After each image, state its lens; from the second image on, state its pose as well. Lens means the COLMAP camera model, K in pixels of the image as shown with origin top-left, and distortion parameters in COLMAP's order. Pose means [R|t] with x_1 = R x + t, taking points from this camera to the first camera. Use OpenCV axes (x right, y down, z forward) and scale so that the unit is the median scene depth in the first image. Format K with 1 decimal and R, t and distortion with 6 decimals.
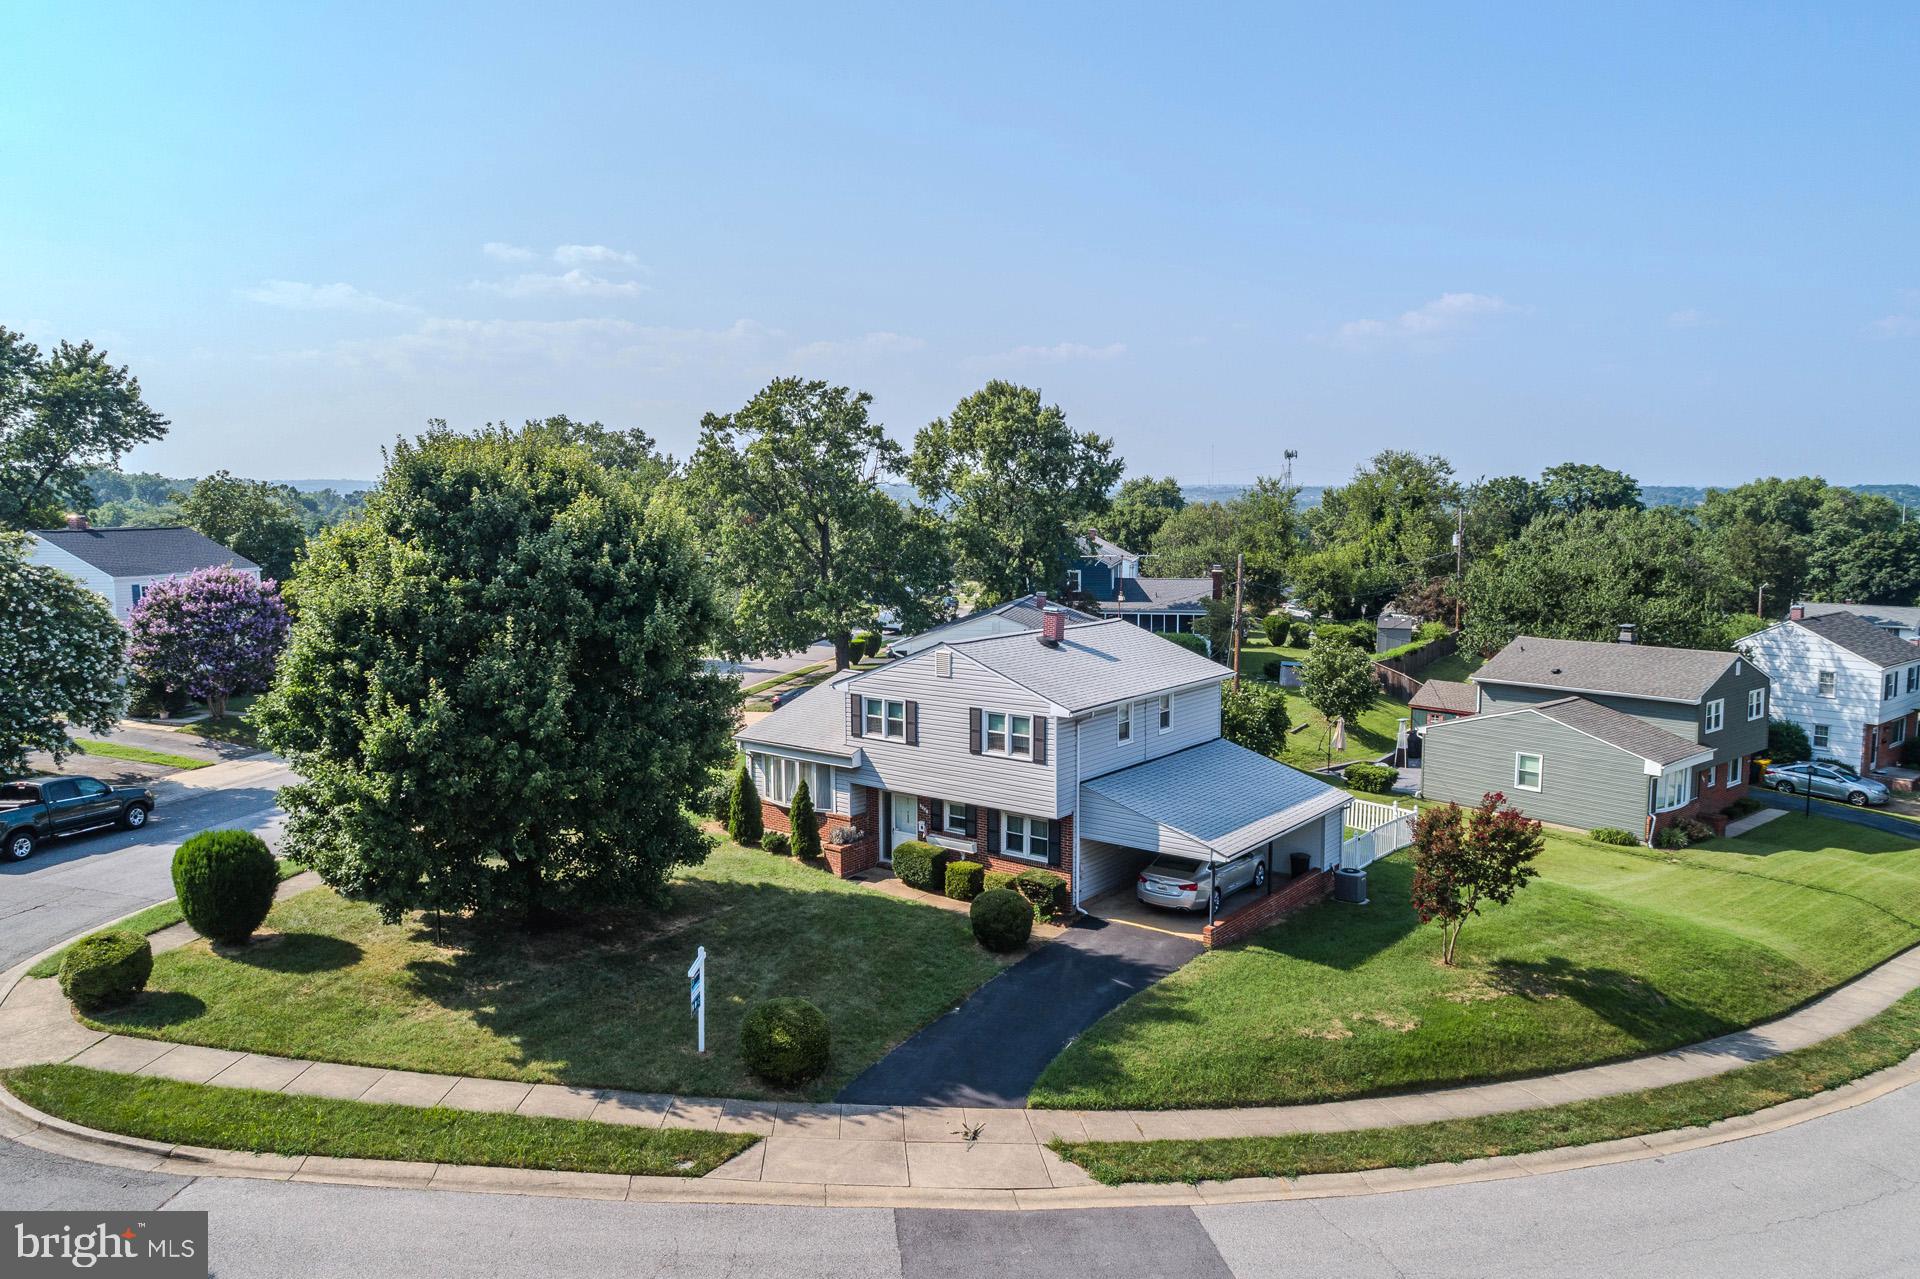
lens RADIAL K [[1286.7, 0, 962.8], [0, 1286.7, 644.8], [0, 0, 1]] dist [-0.005680, 0.004925]
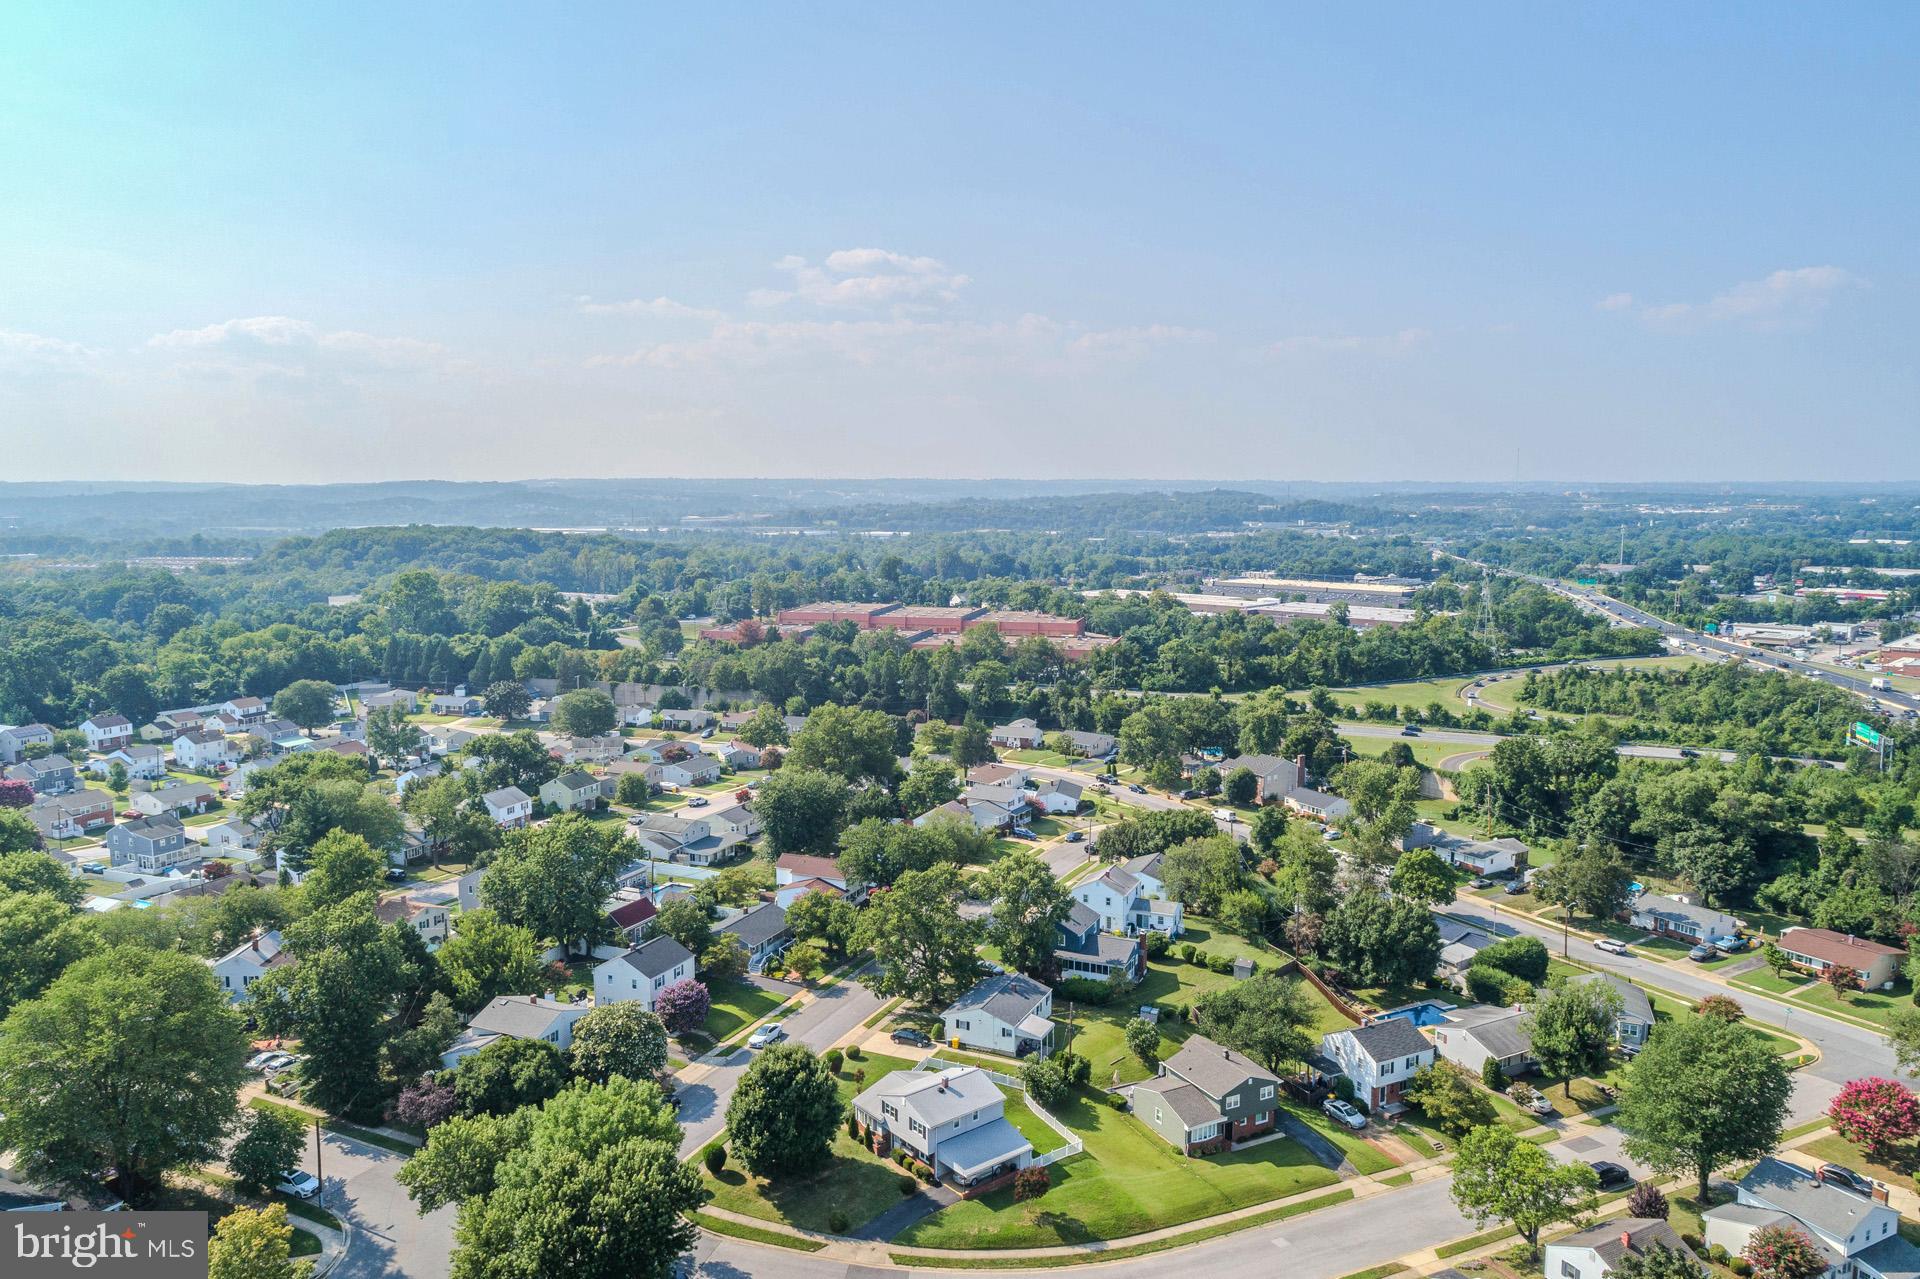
lens RADIAL K [[1288.9, 0, 963.4], [0, 1288.9, 639.4], [0, 0, 1]] dist [-0.005560, 0.004757]
pose [[0.975187, 0.026726, -0.219763, 0.885448], [-0.025809, 0.999642, 0.007045, -1.277787], [0.219873, -0.001199, 0.975528, -2.375026]]
